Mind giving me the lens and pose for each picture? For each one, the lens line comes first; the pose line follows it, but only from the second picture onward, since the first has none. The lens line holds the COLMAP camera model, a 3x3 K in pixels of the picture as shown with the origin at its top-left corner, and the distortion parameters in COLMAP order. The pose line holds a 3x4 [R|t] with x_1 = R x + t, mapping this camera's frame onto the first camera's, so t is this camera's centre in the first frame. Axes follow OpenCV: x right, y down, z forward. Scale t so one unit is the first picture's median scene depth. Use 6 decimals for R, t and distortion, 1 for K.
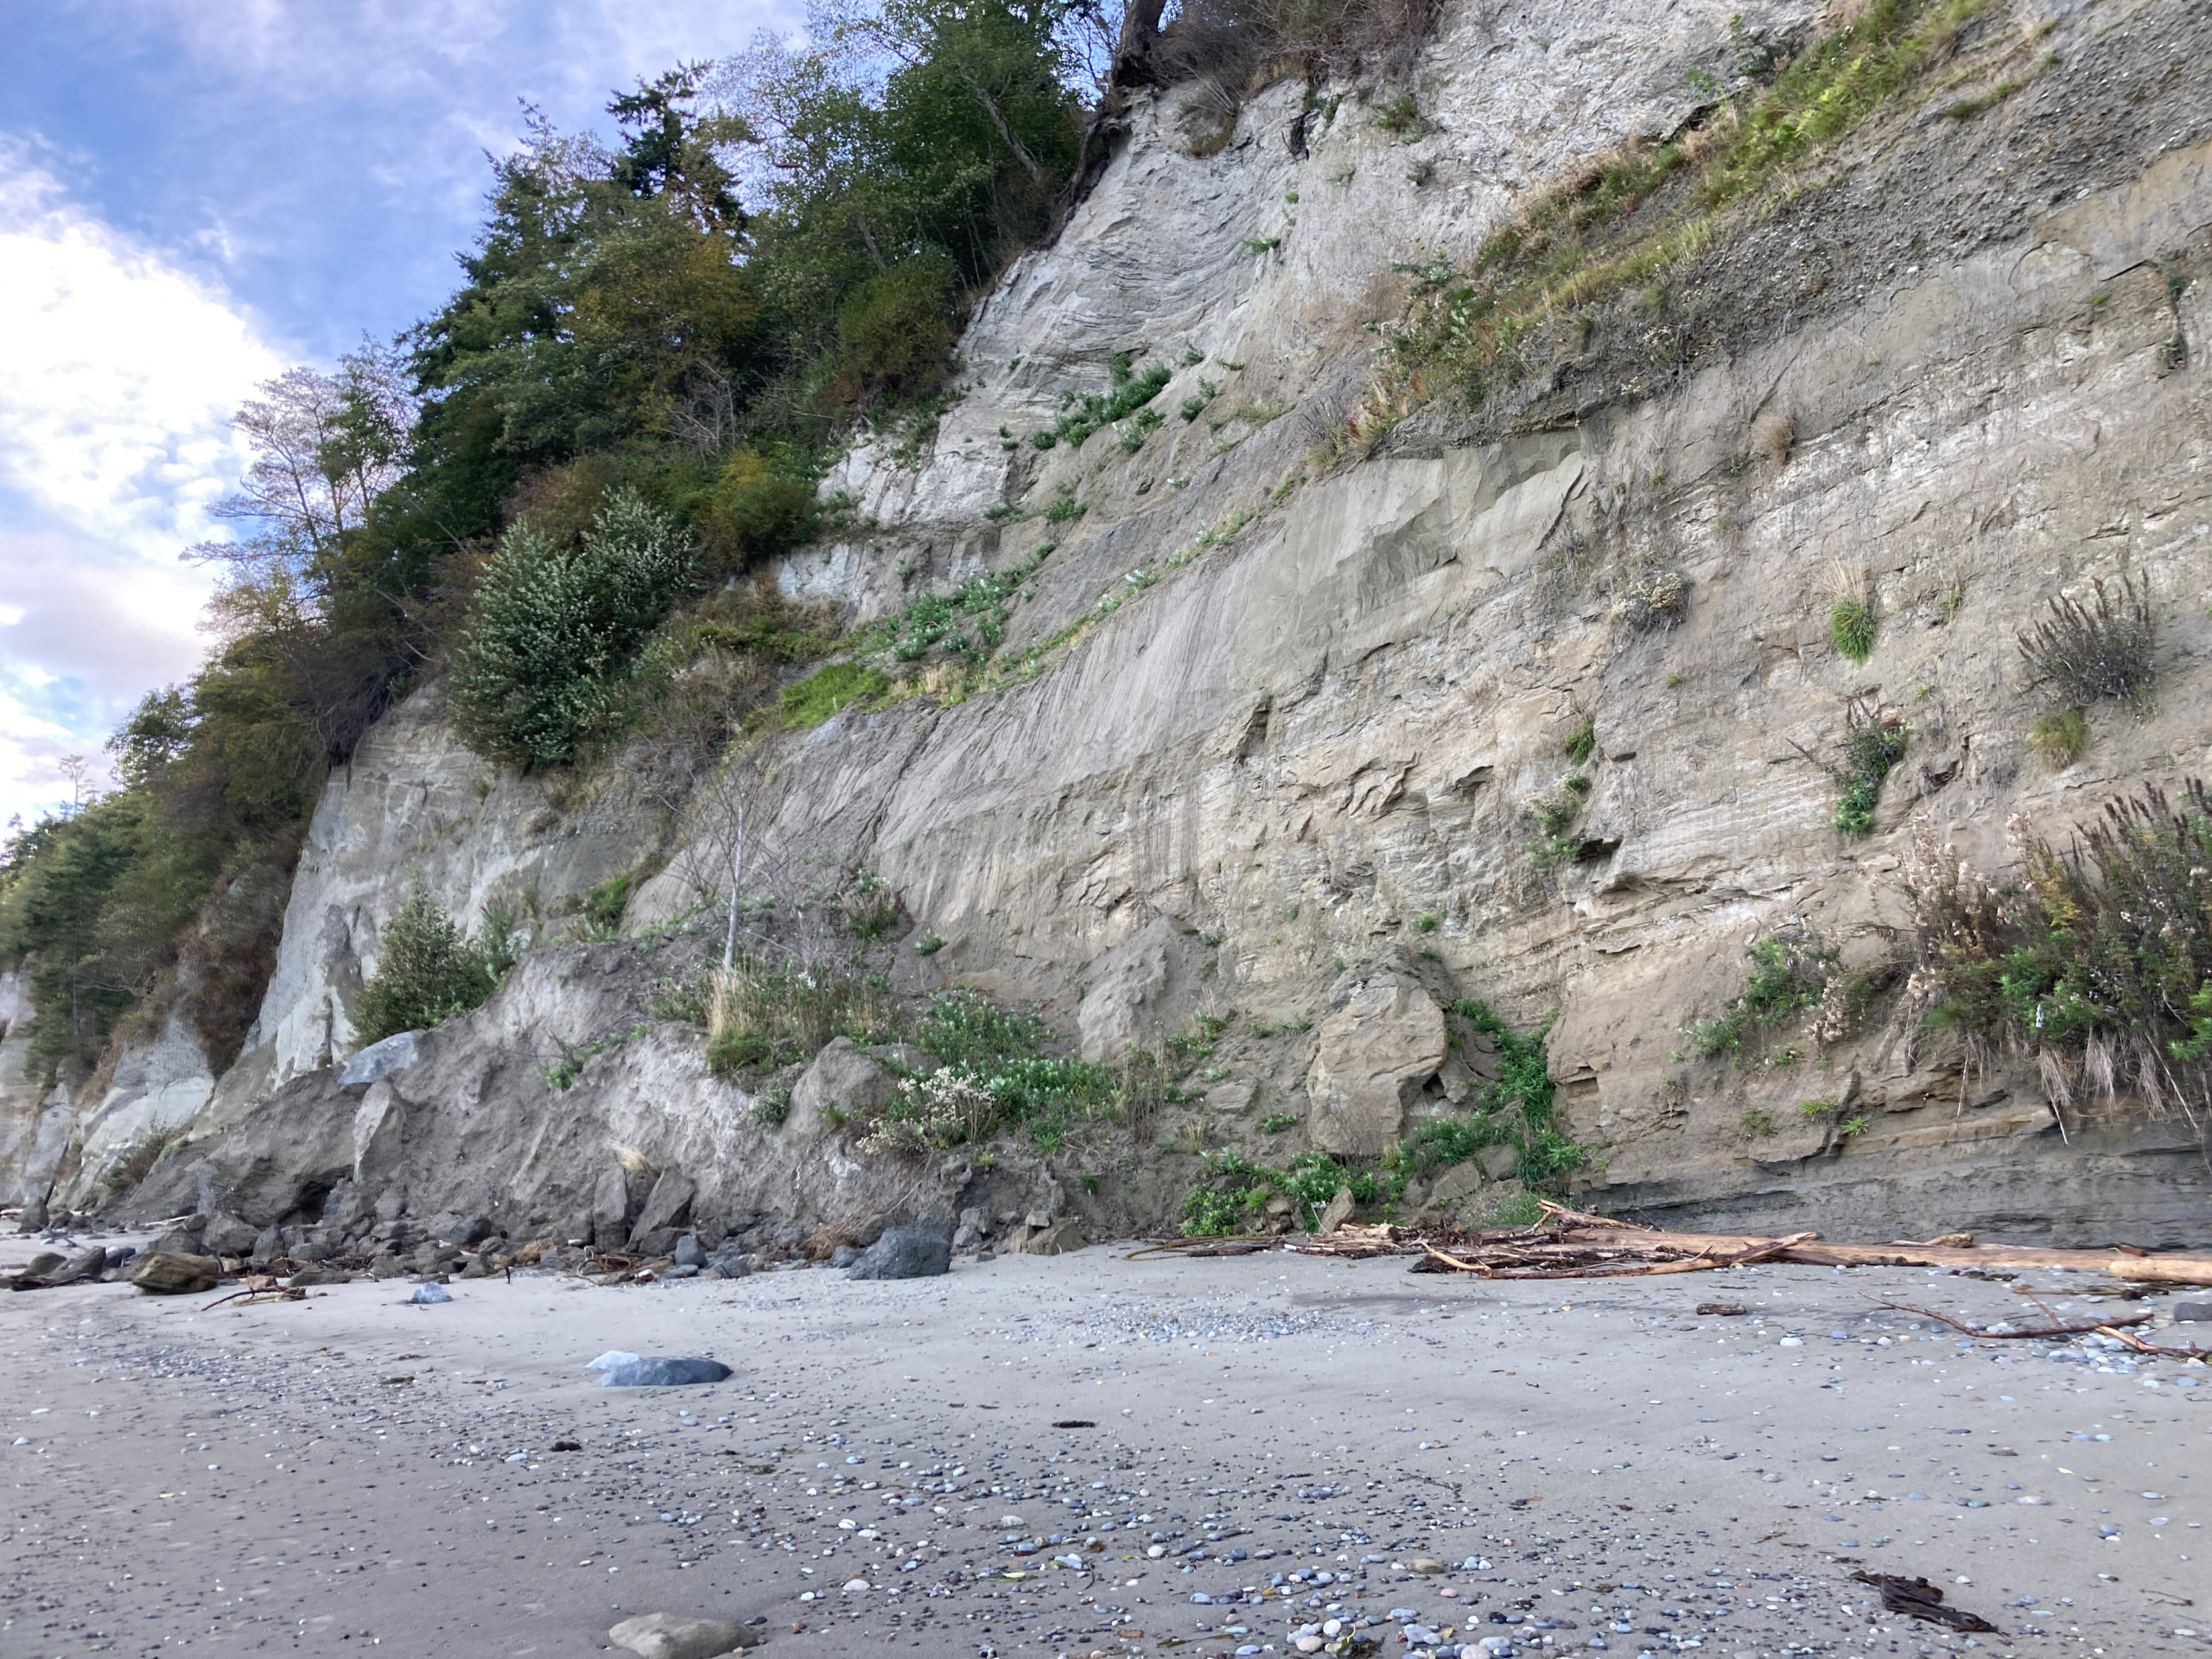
lens RADIAL K [[1811.1, 0, 1139.3], [0, 1811.1, 825.2], [0, 0, 1]] dist [0.027767, -0.023561]
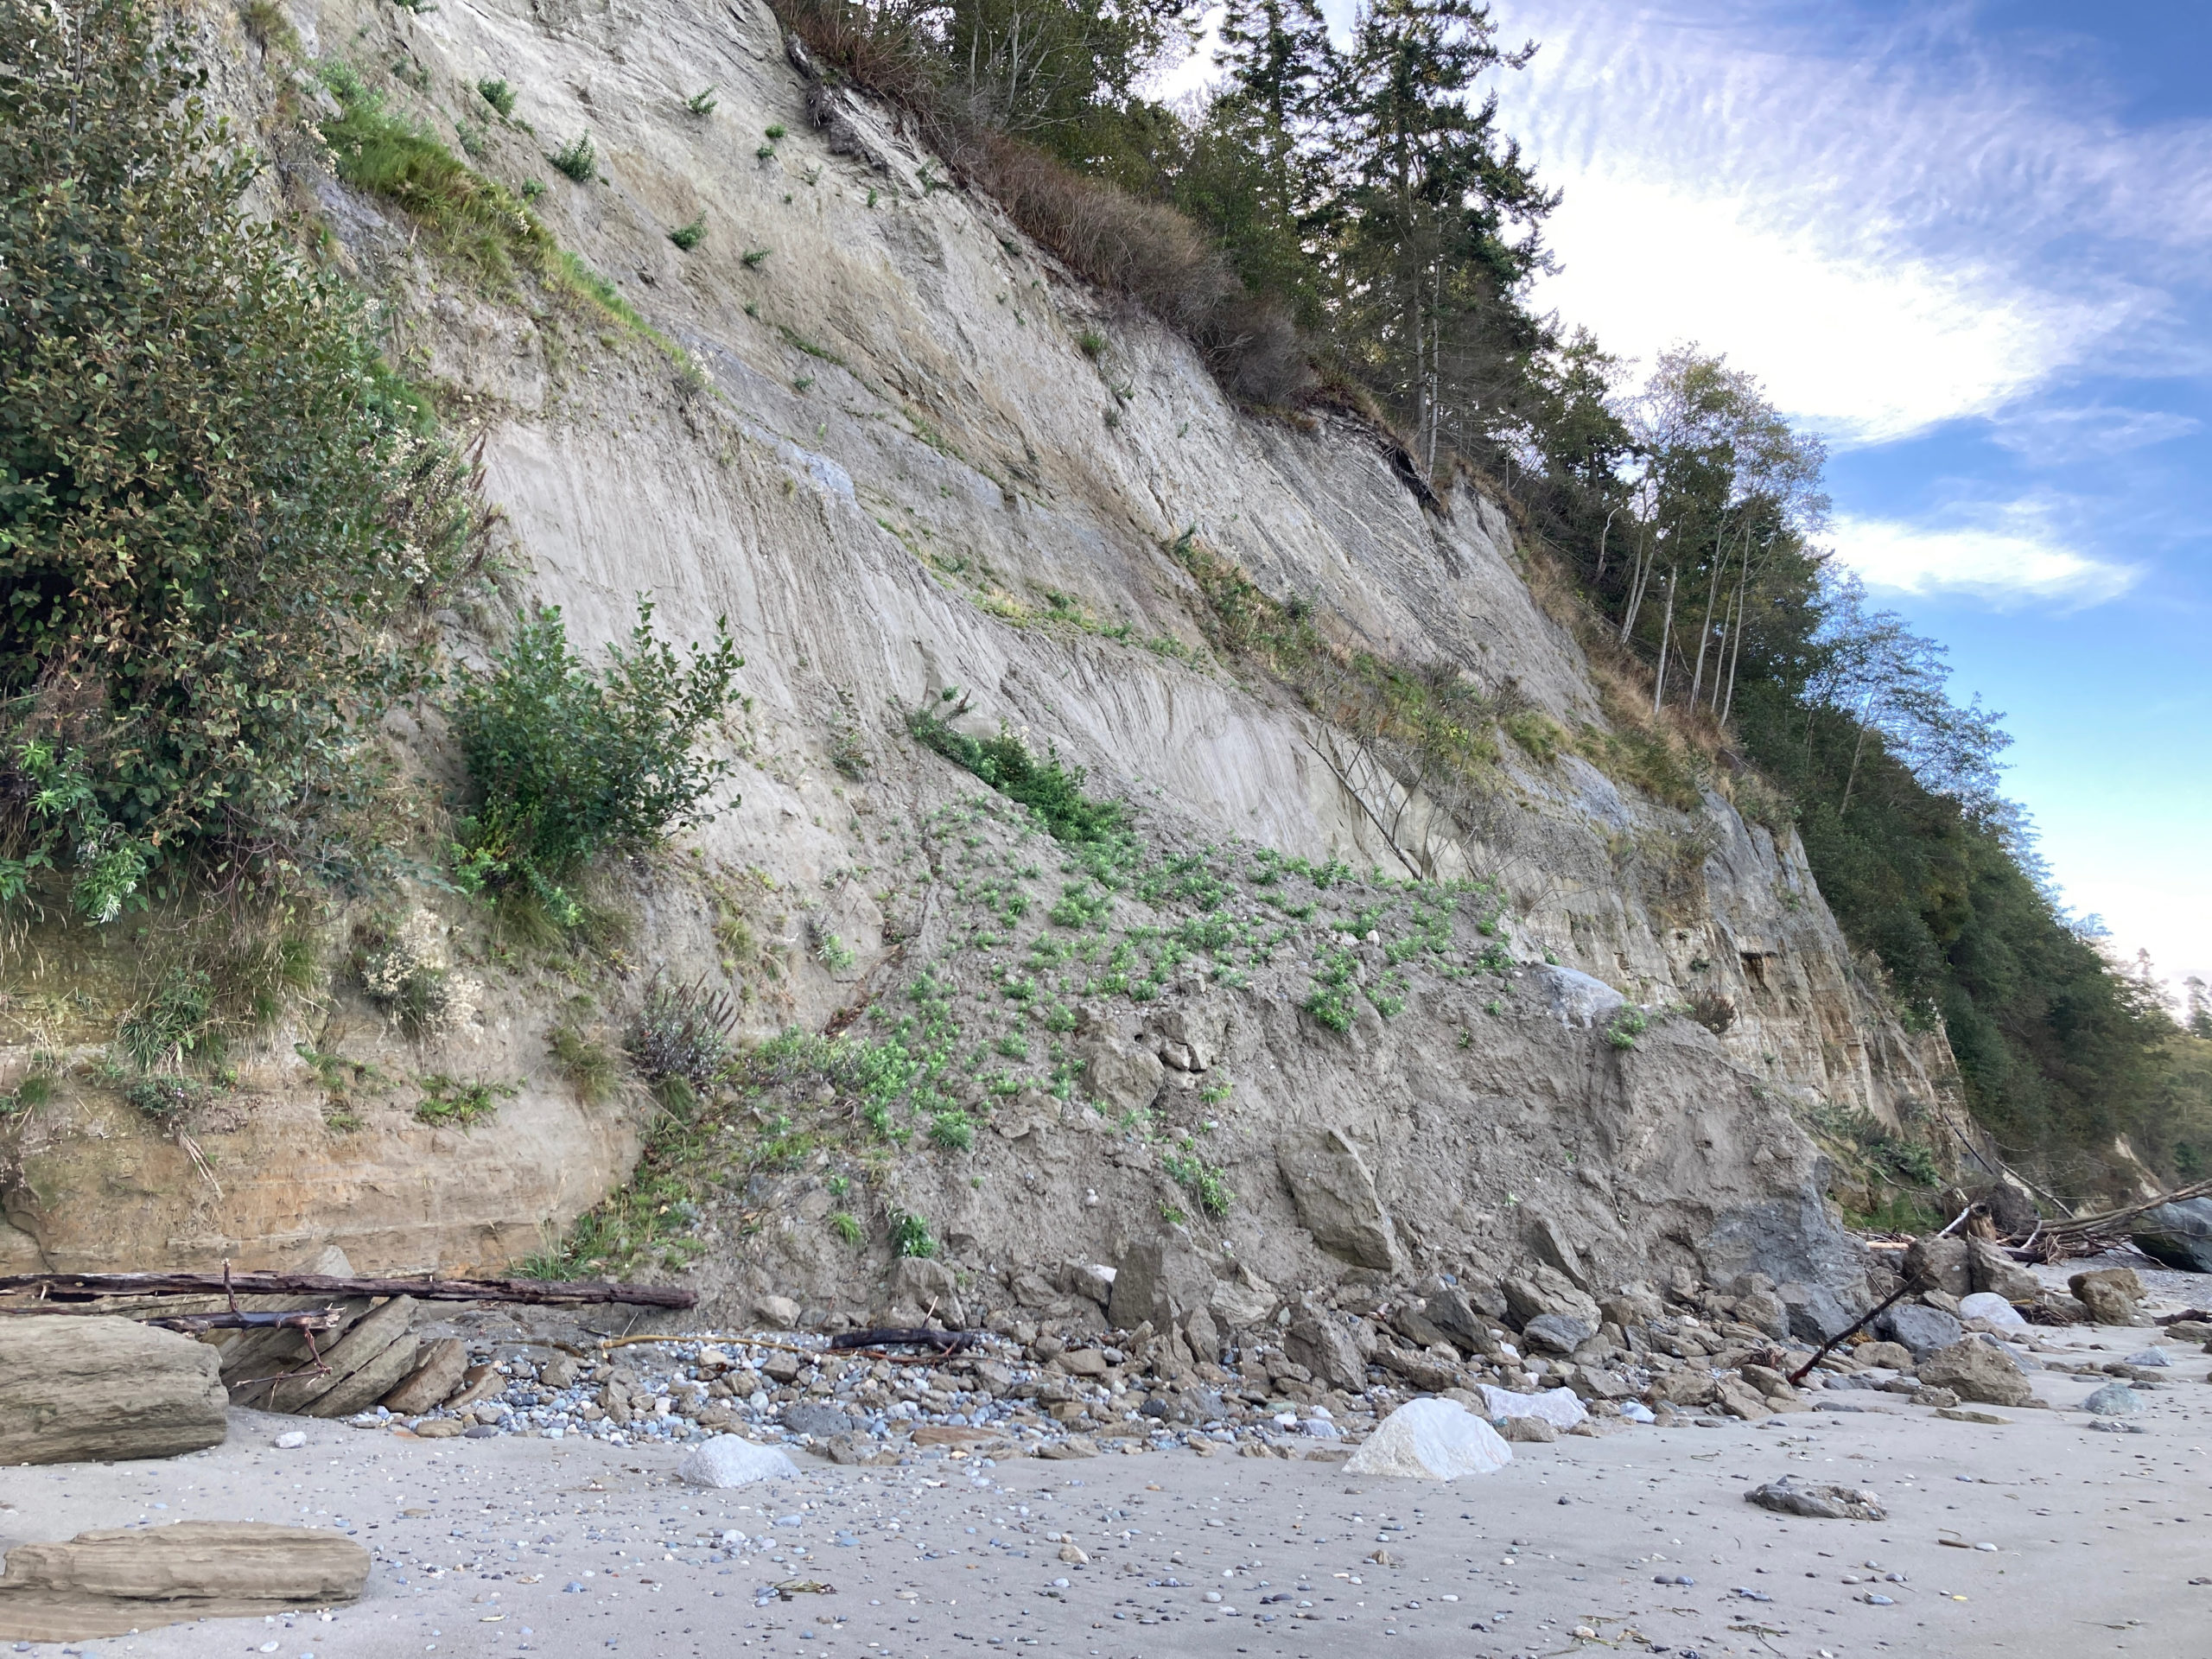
lens RADIAL K [[1811.1, 0, 1089.5], [0, 1811.1, 825.9], [0, 0, 1]] dist [0.027767, -0.023561]
pose [[-0.378161, 0.213577, 0.900766, -0.650486], [-0.177649, 0.938196, -0.297033, 0.204707], [-0.908534, -0.272346, -0.316848, 0.943354]]
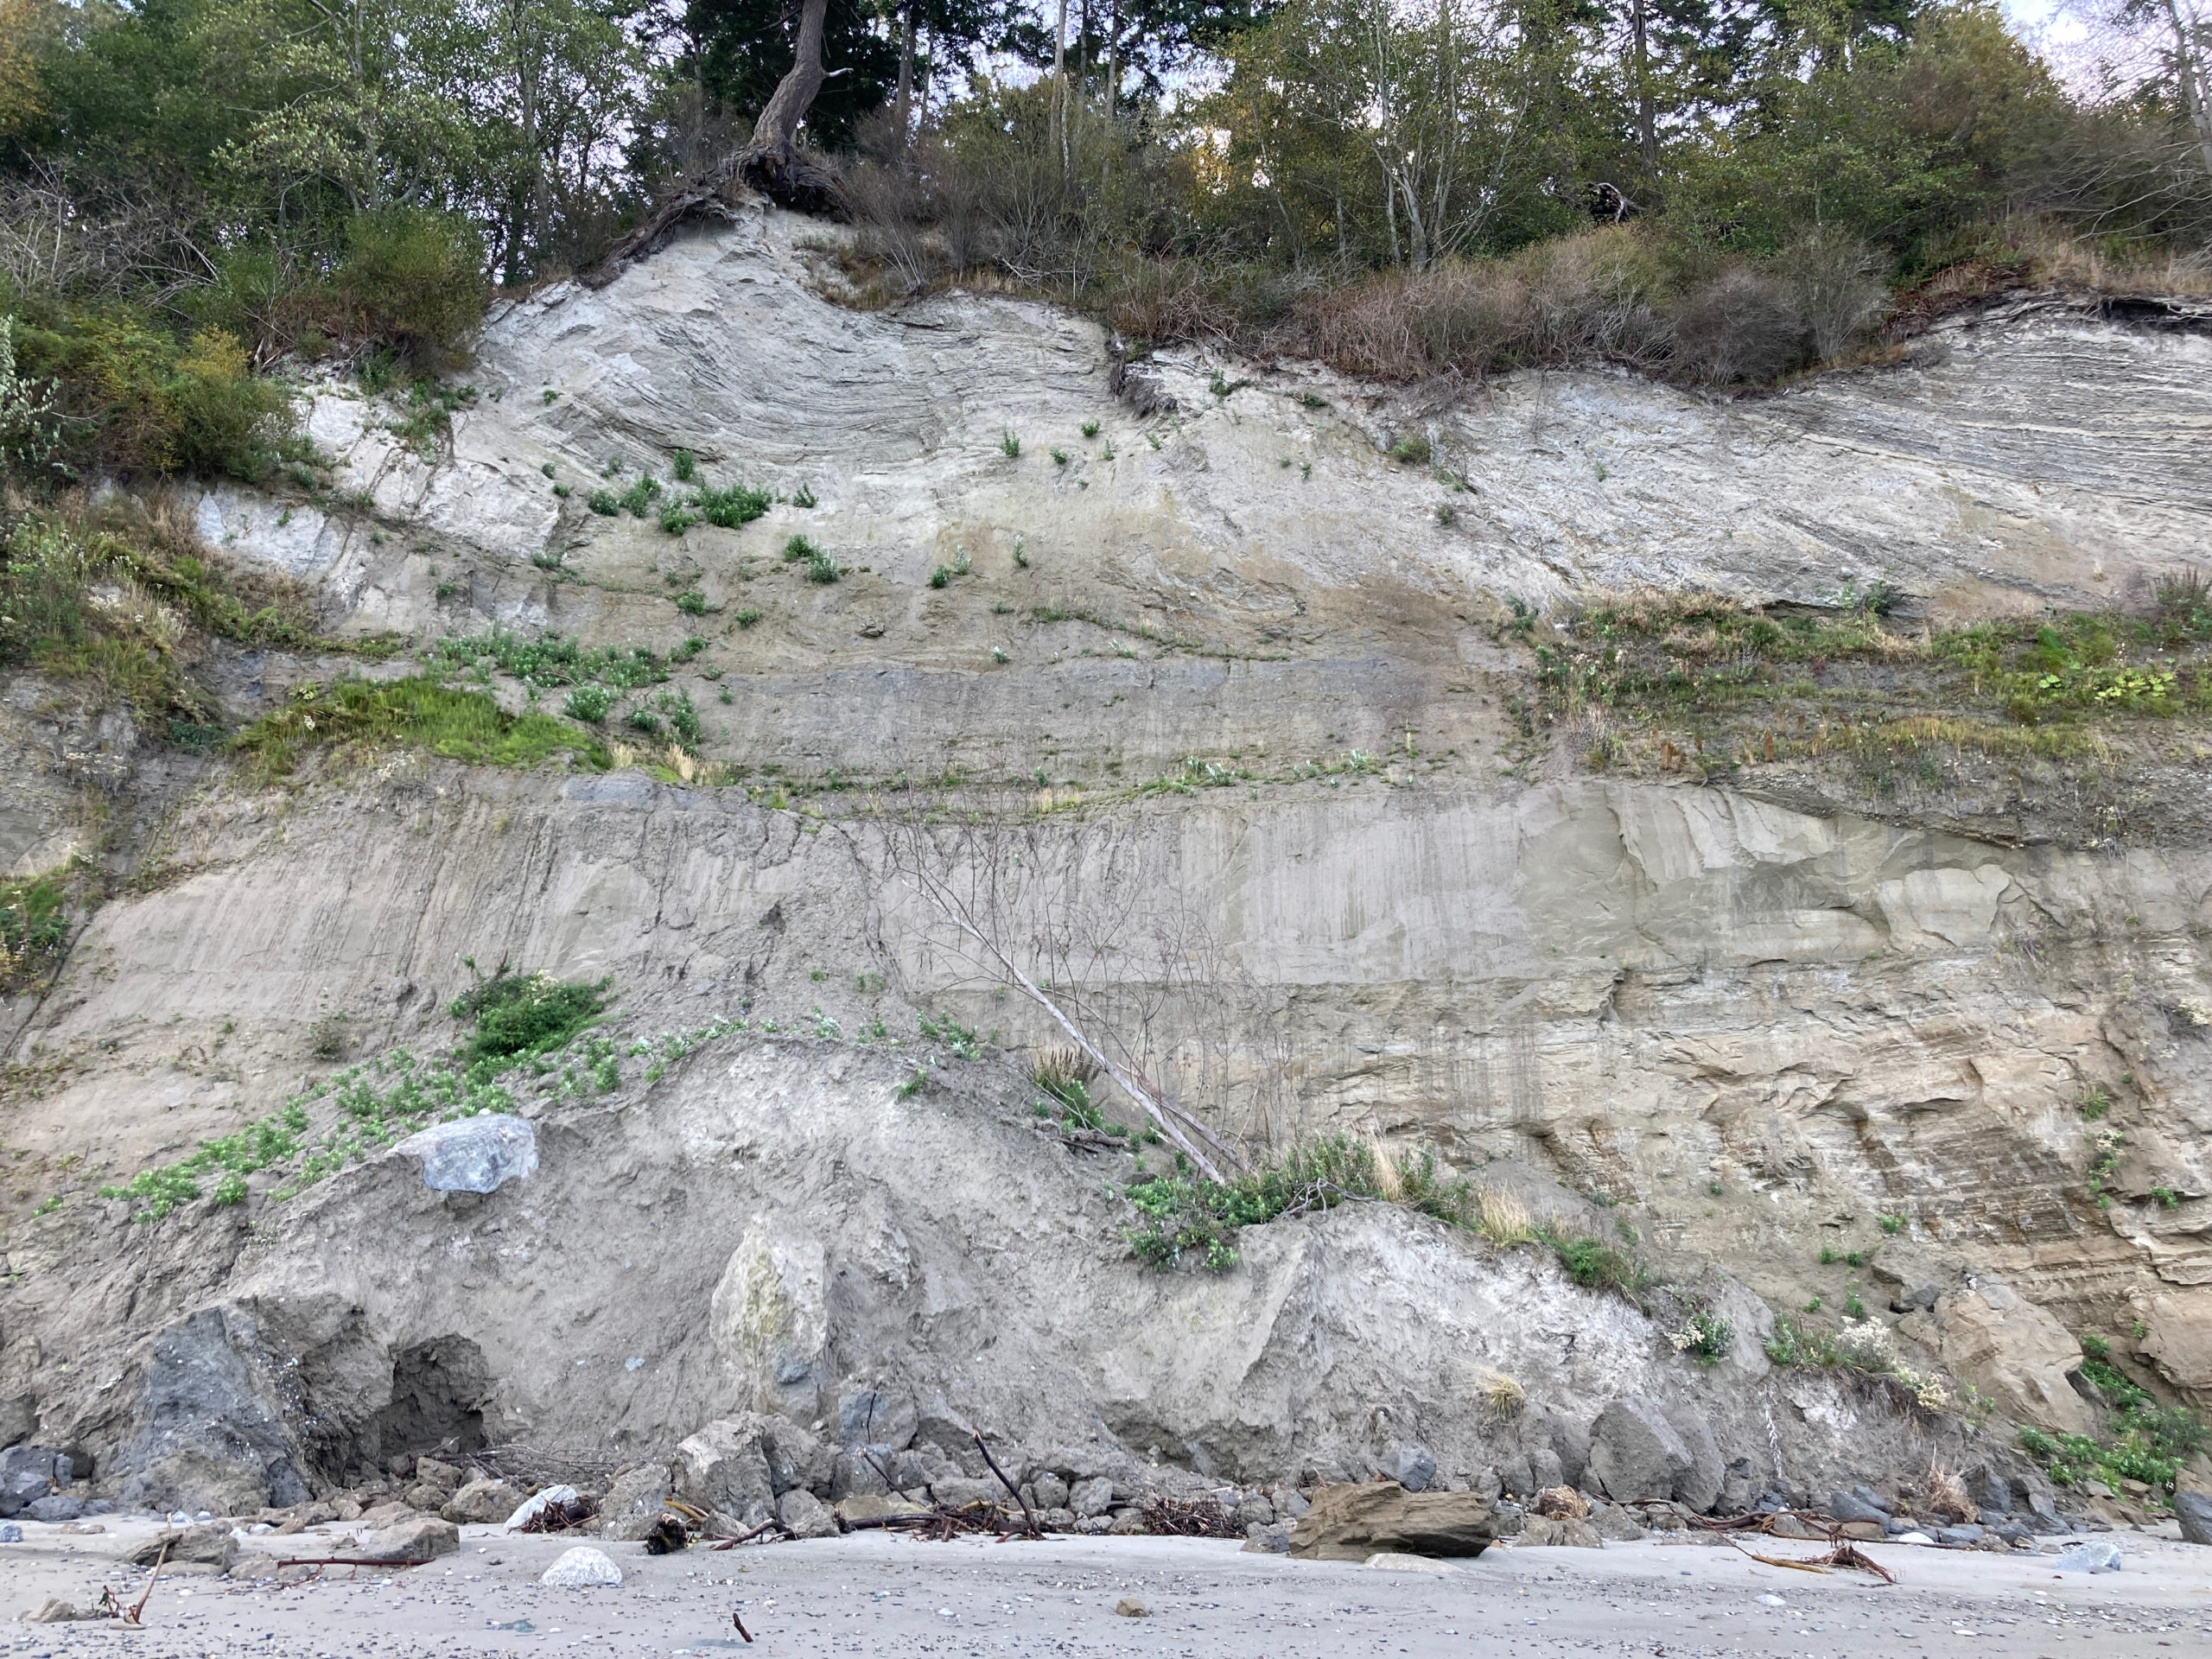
lens RADIAL K [[1811.1, 0, 1102.3], [0, 1811.1, 818.0], [0, 0, 1]] dist [0.027767, -0.023561]
pose [[0.618238, 0.304083, 0.724786, -0.508638], [-0.188400, 0.952580, -0.238949, 0.086228], [-0.763077, 0.011178, 0.646211, 0.315542]]
